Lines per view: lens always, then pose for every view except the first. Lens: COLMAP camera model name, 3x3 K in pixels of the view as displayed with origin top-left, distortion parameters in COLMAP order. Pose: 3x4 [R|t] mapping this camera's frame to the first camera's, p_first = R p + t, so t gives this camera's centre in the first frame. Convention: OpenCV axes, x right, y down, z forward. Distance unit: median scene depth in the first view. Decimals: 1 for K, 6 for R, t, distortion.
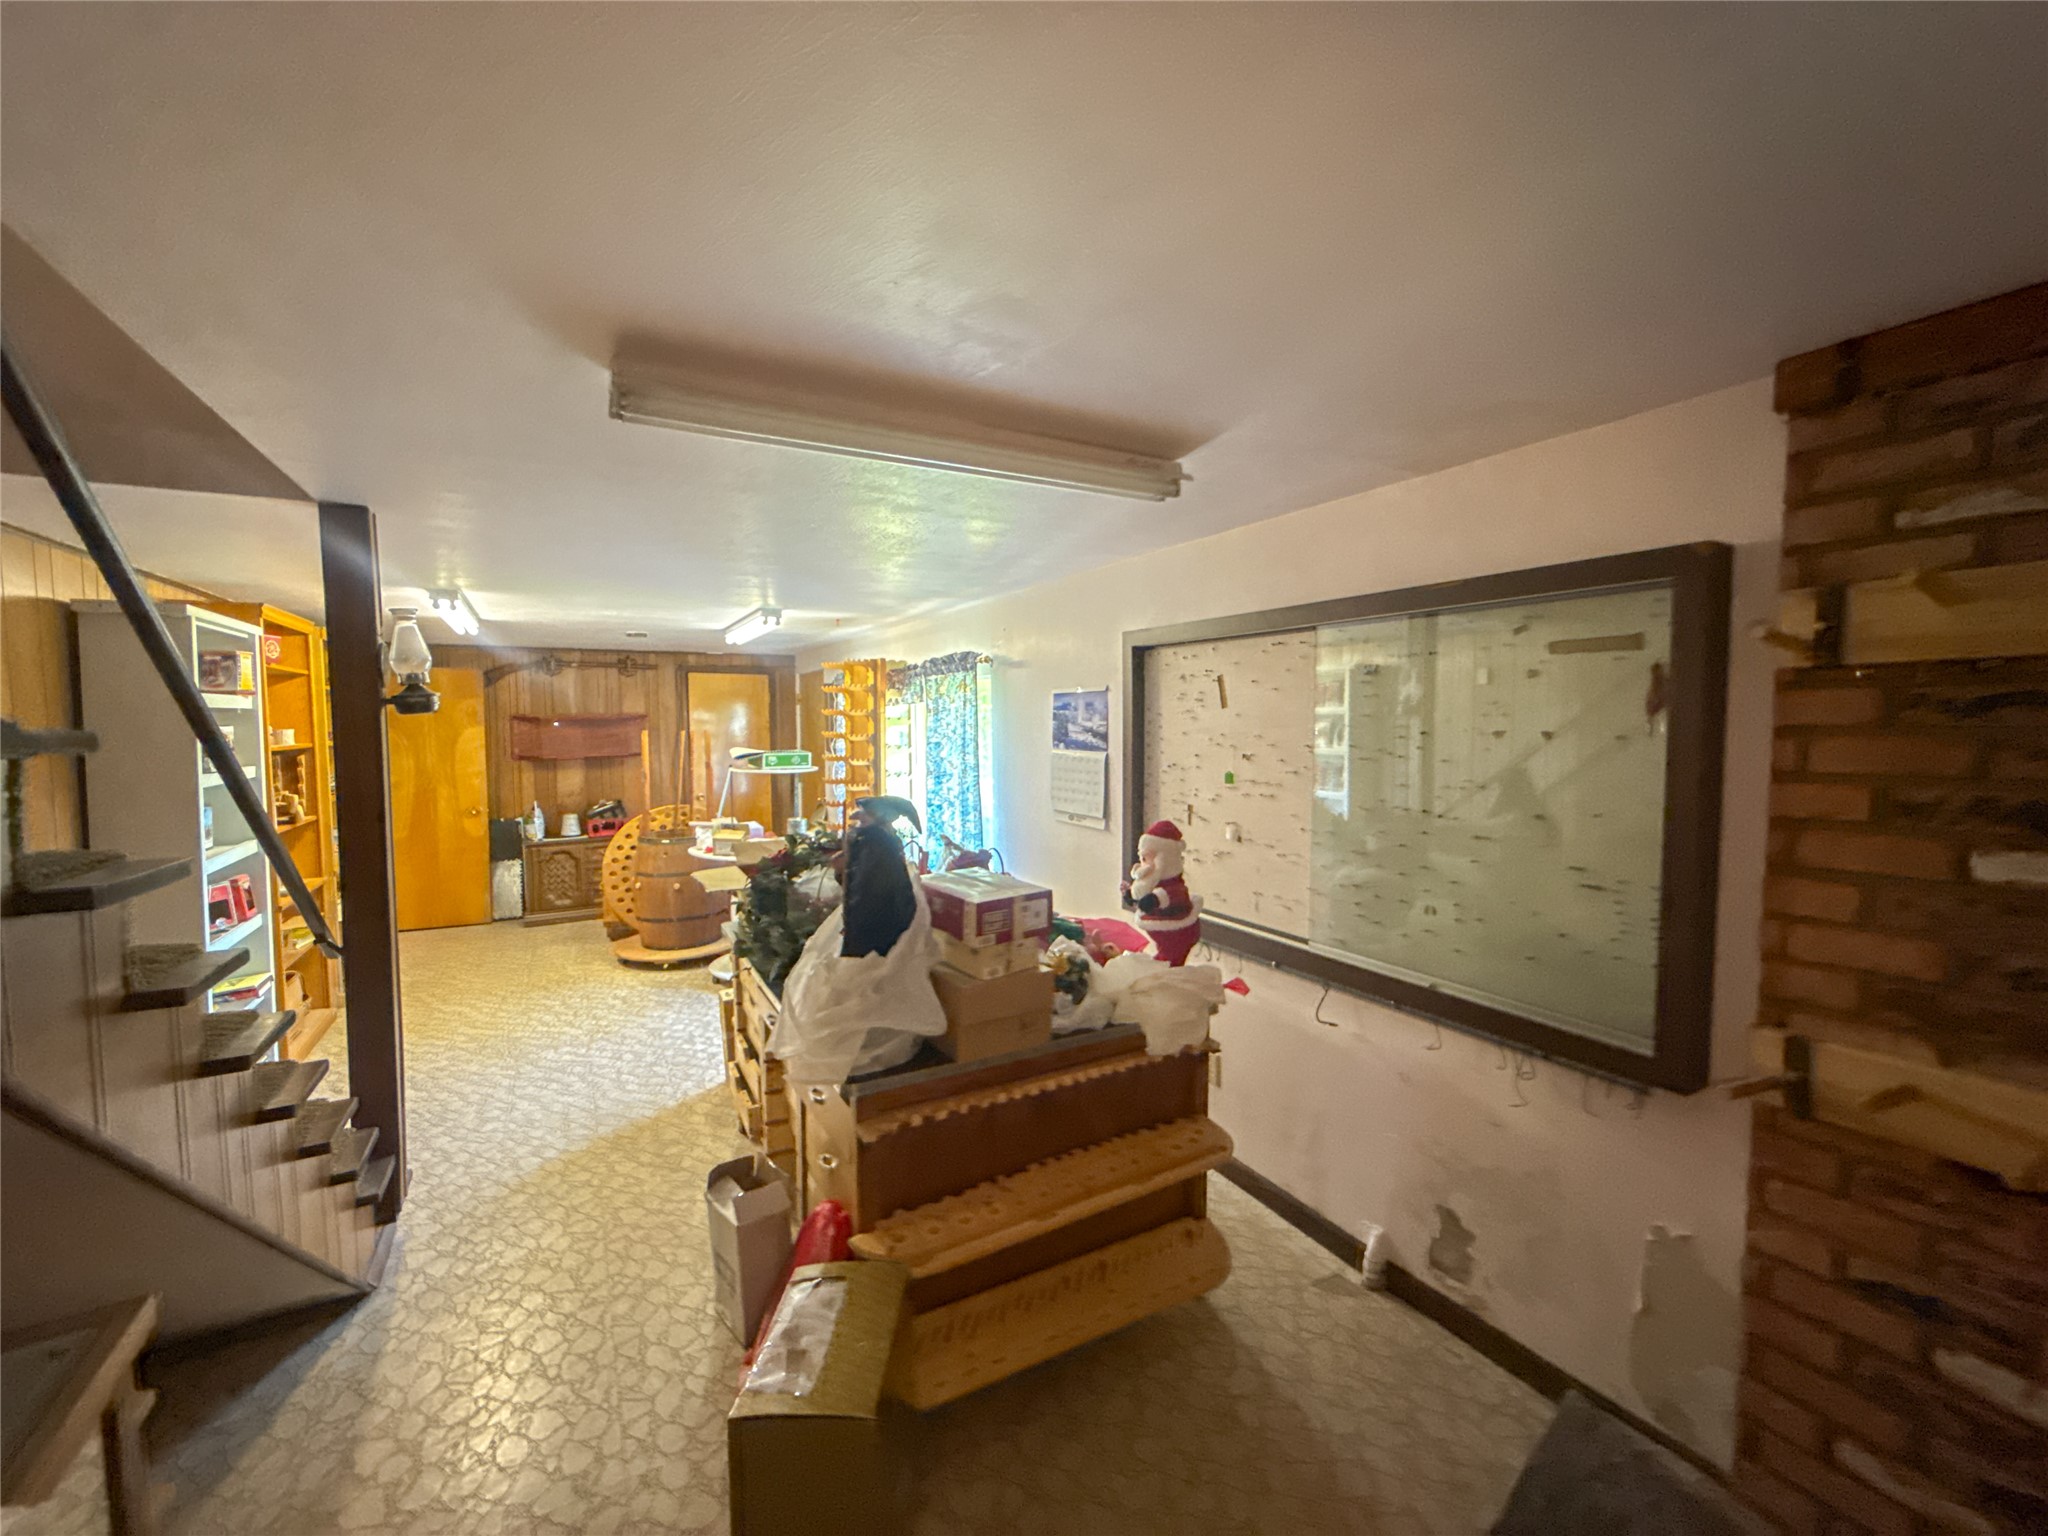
lens RADIAL K [[816.4, 0, 1019.8], [0, 816.4, 766.7], [0, 0, 1]] dist [-0.002818, -0.000061]
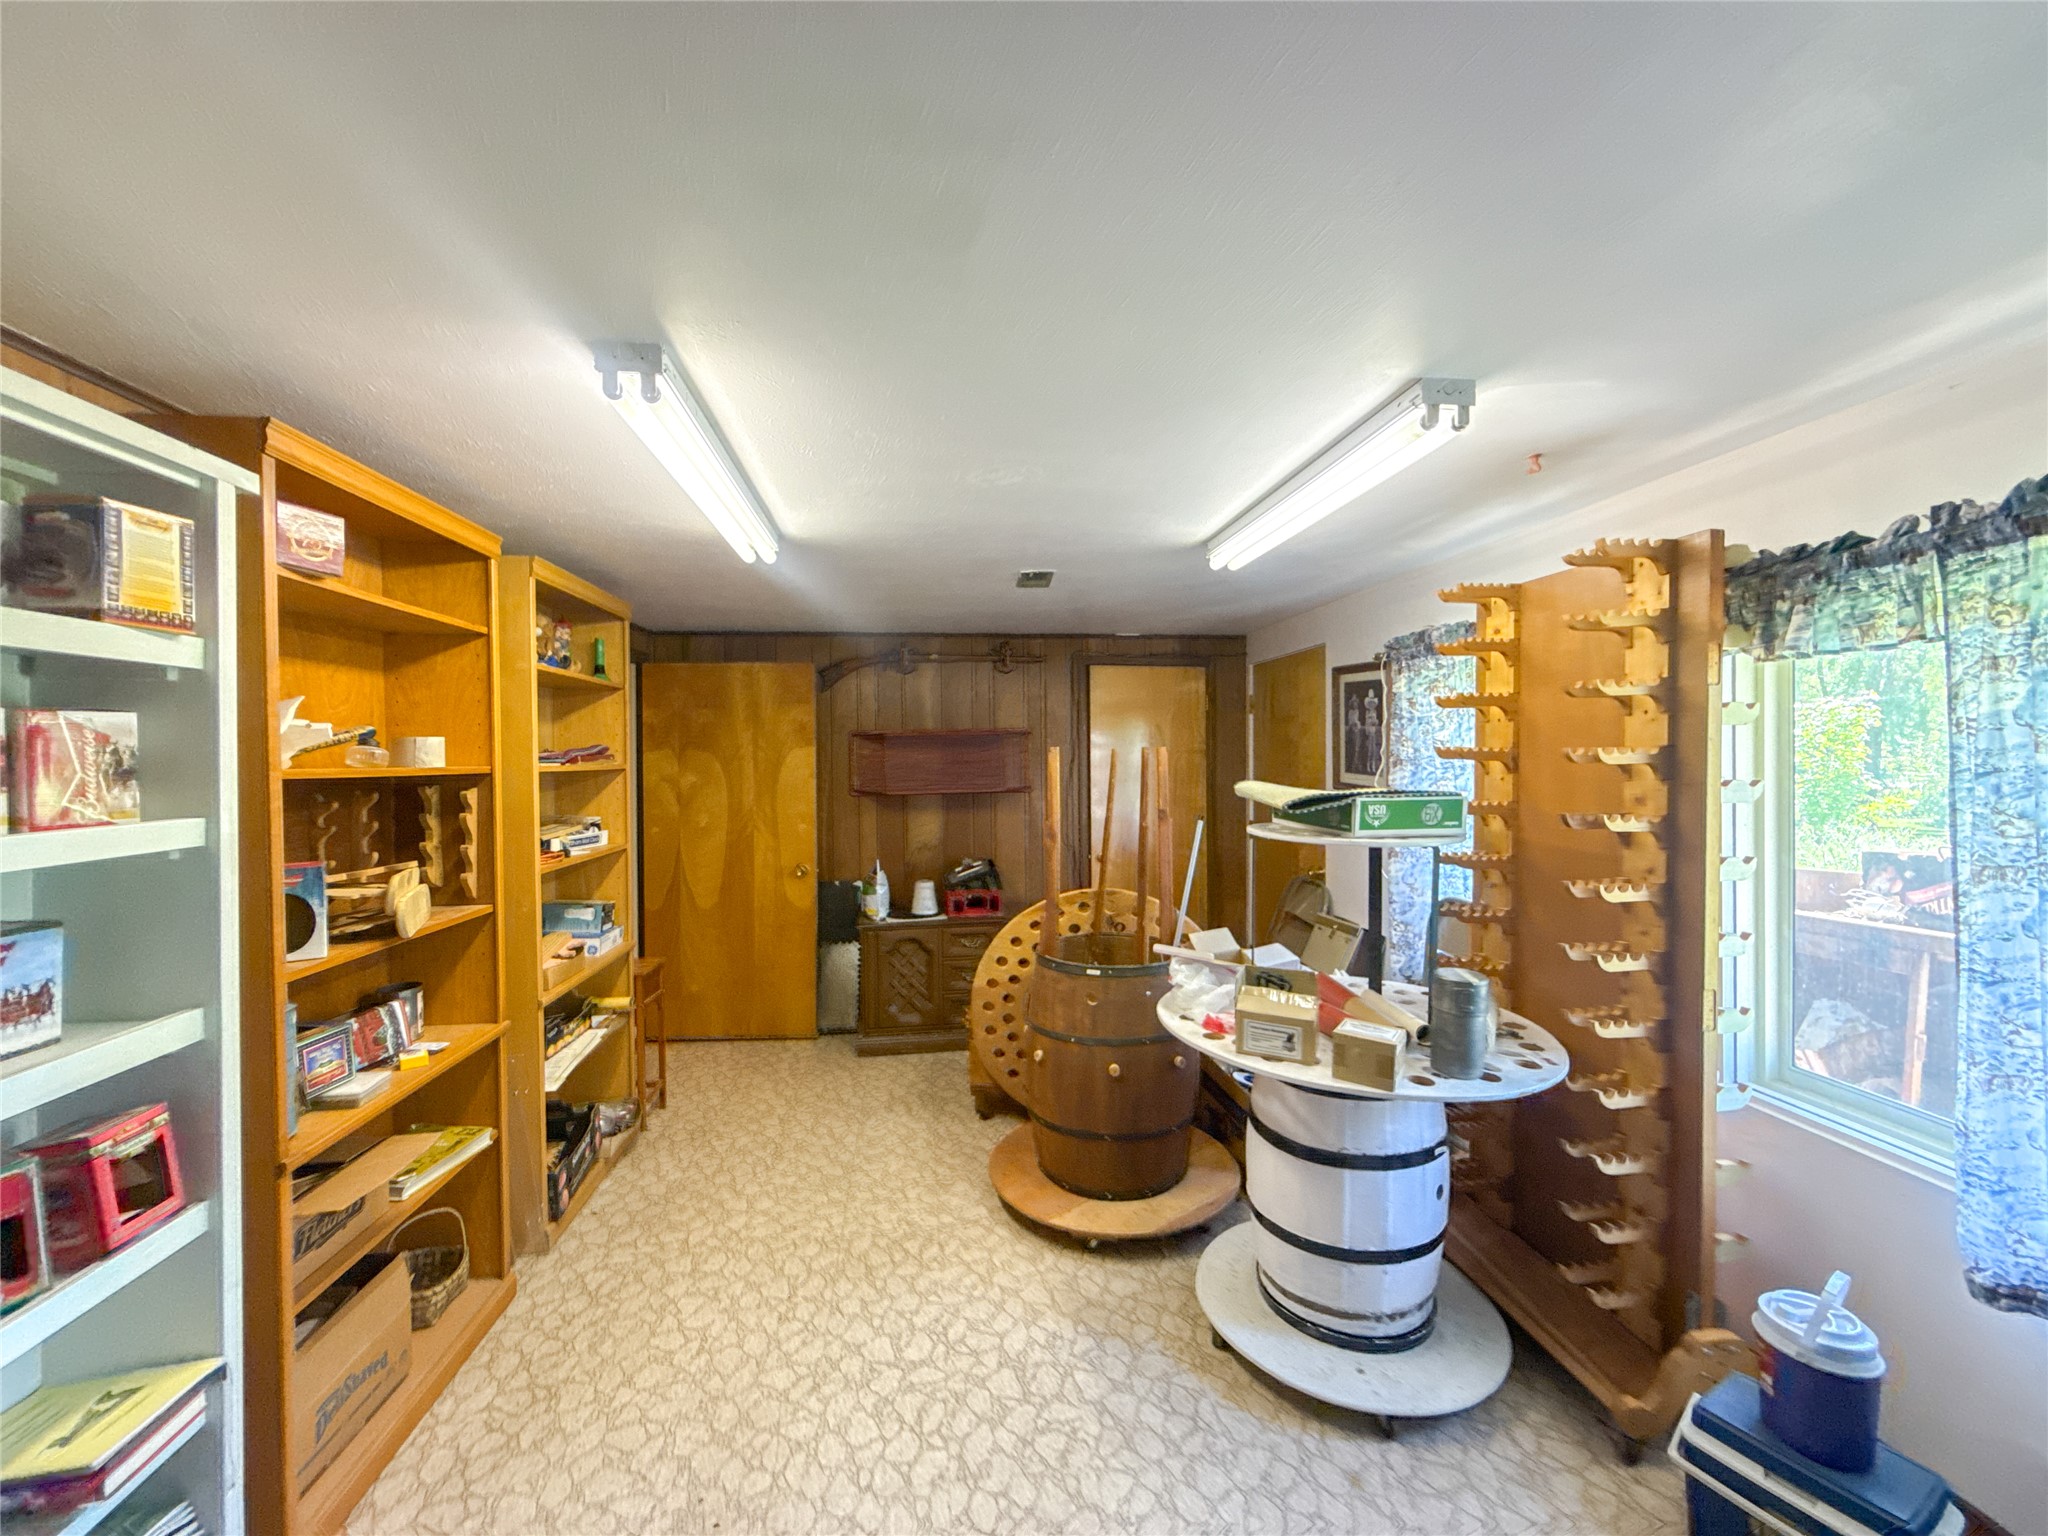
lens RADIAL K [[816.4, 0, 1025.0], [0, 816.4, 766.6], [0, 0, 1]] dist [-0.002818, -0.000061]
pose [[0.927180, 0.001923, -0.374611, -0.262132], [-0.018089, 0.999050, -0.039644, -0.010023], [0.374179, 0.043534, 0.926334, 0.477558]]
